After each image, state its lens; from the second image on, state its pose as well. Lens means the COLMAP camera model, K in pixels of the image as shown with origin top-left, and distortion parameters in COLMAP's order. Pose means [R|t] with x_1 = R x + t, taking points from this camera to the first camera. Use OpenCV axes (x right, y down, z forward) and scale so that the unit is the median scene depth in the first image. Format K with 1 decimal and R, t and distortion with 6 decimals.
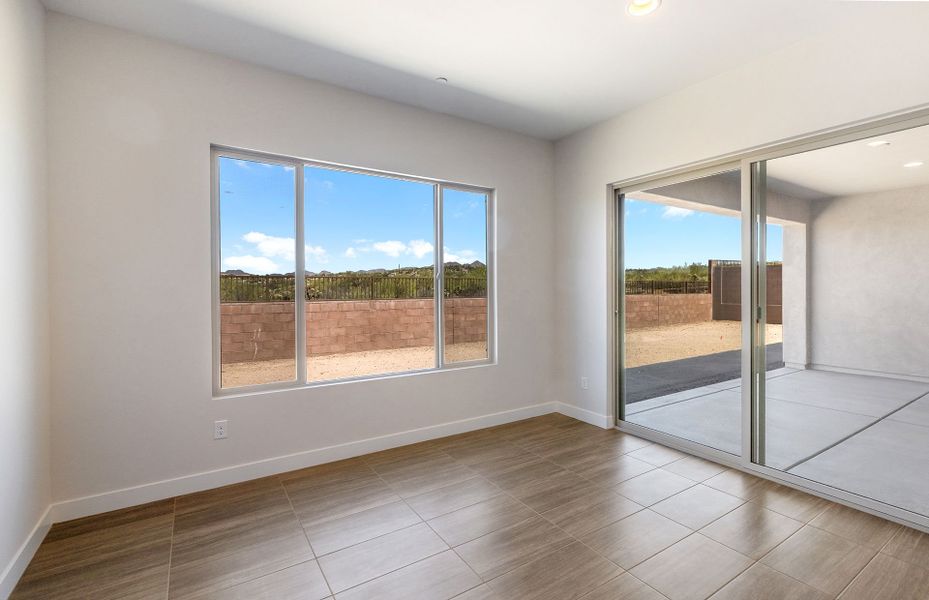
lens RADIAL K [[423.6, 0, 465.6], [0, 423.6, 291.4], [0, 0, 1]] dist [0.007610, -0.000472]
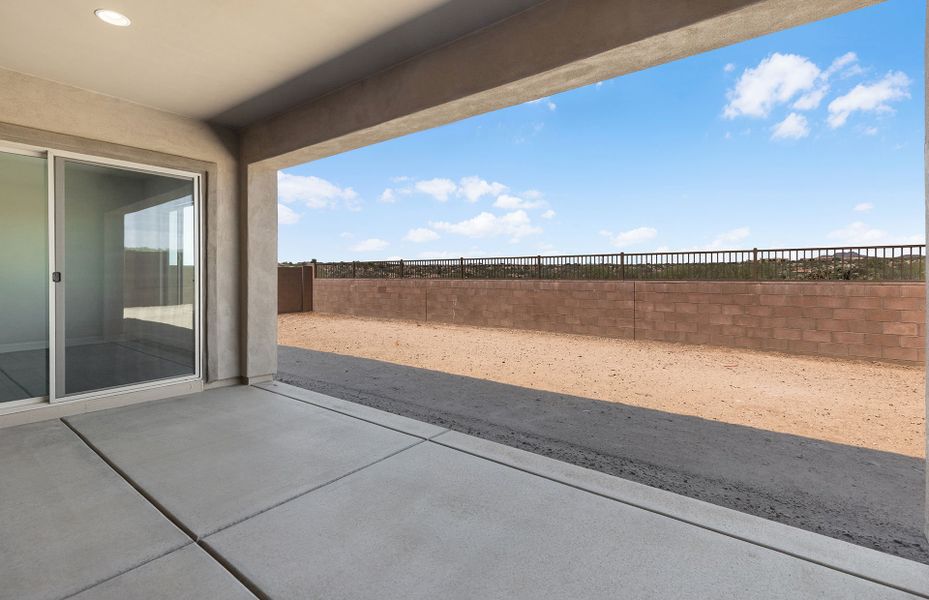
lens RADIAL K [[426.5, 0, 463.5], [0, 426.5, 278.8], [0, 0, 1]] dist [0.000199, 0.000067]
pose [[0.331324, 0.010346, -0.943460, 1.532693], [-0.005874, 0.999943, 0.008902, 0.022458], [0.943499, 0.002592, 0.331366, 1.155605]]
